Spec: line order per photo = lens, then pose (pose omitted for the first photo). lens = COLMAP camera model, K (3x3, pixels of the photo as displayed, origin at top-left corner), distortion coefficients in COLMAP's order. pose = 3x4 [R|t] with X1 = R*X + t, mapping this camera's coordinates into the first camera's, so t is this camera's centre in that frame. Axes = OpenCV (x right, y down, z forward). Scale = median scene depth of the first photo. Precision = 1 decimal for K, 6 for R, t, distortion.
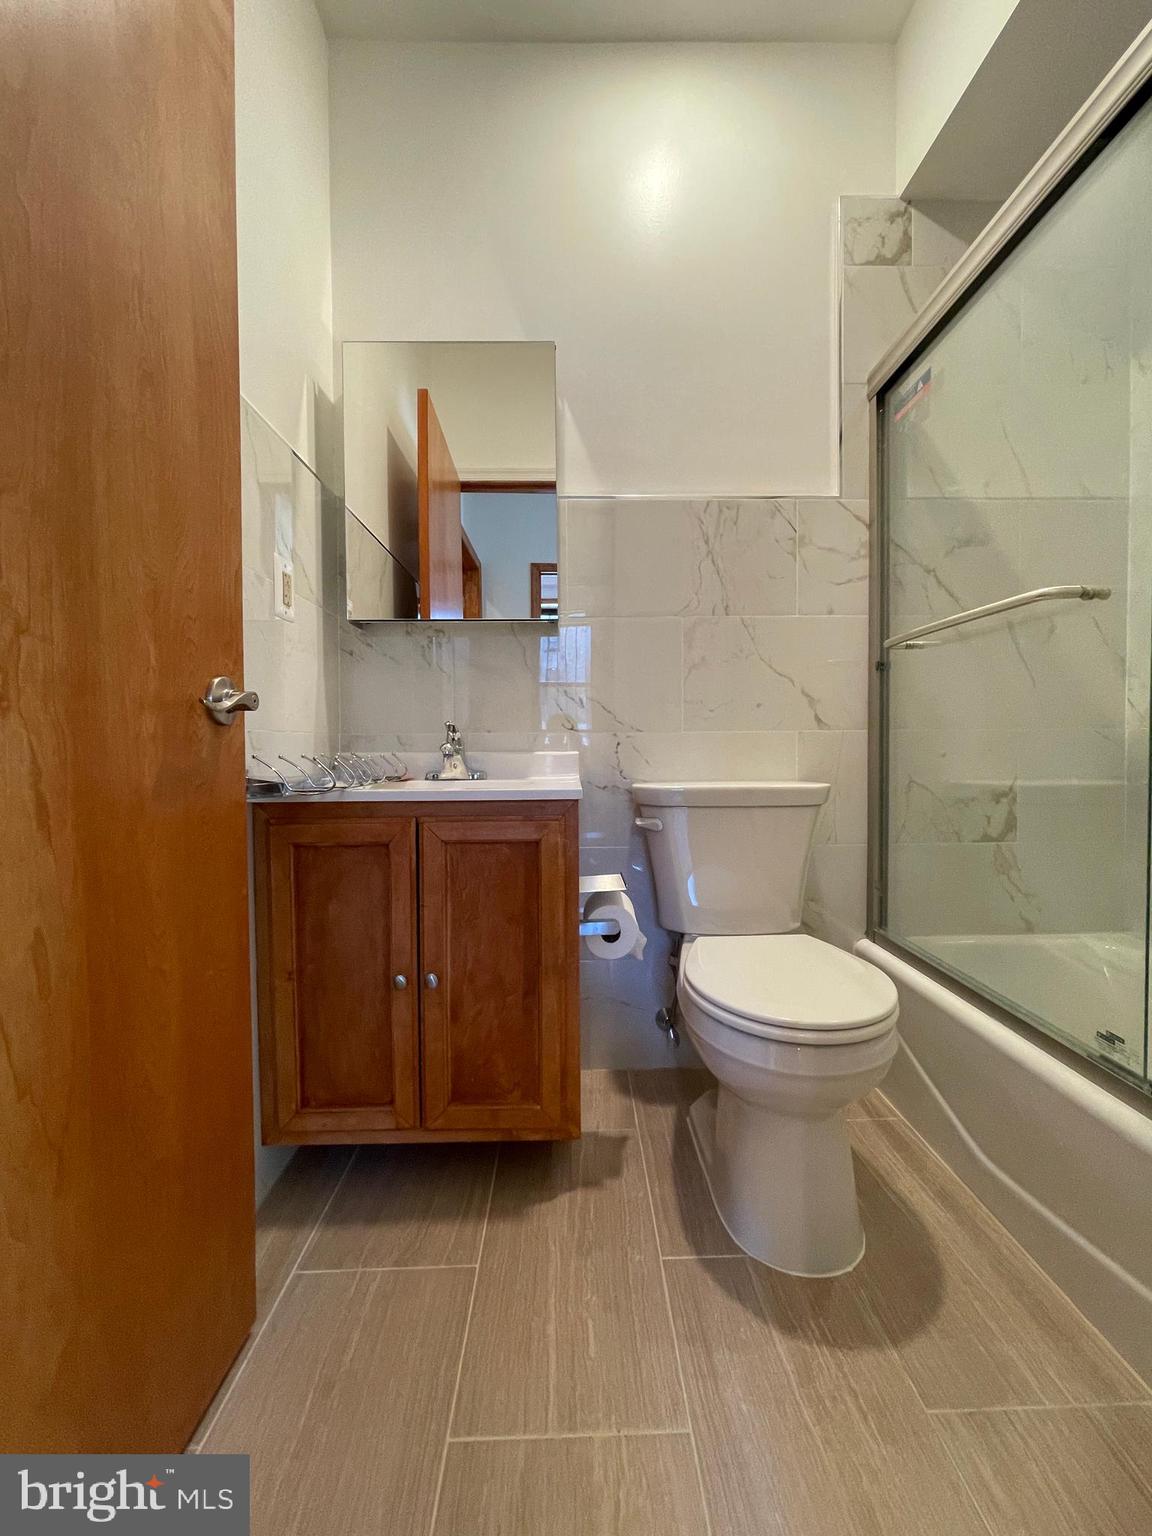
lens RADIAL K [[626.8, 0, 579.6], [0, 626.8, 762.5], [0, 0, 1]] dist [0.003671, 0.001244]
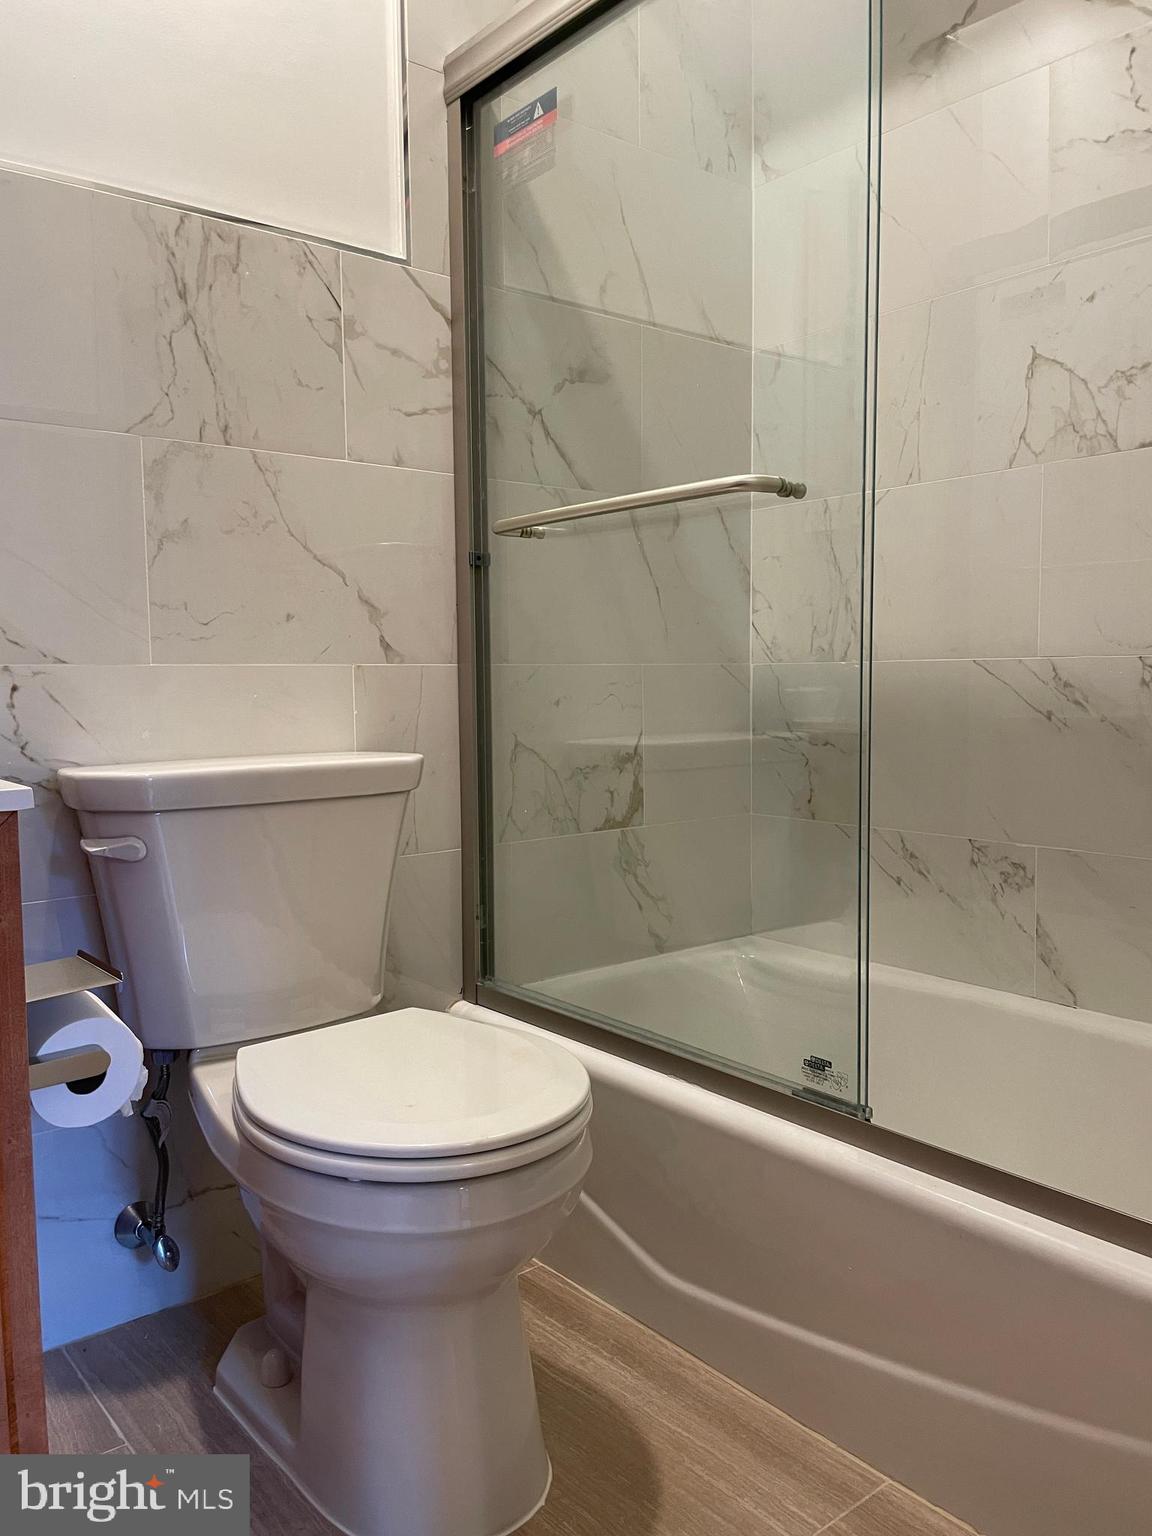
lens RADIAL K [[1178.8, 0, 570.7], [0, 1178.8, 765.6], [0, 0, 1]] dist [0.073437, -0.061615]
pose [[0.790314, -0.048680, 0.610765, -0.167392], [0.020788, 0.998395, 0.052676, -0.010716], [-0.612350, -0.028934, 0.790057, 0.017482]]
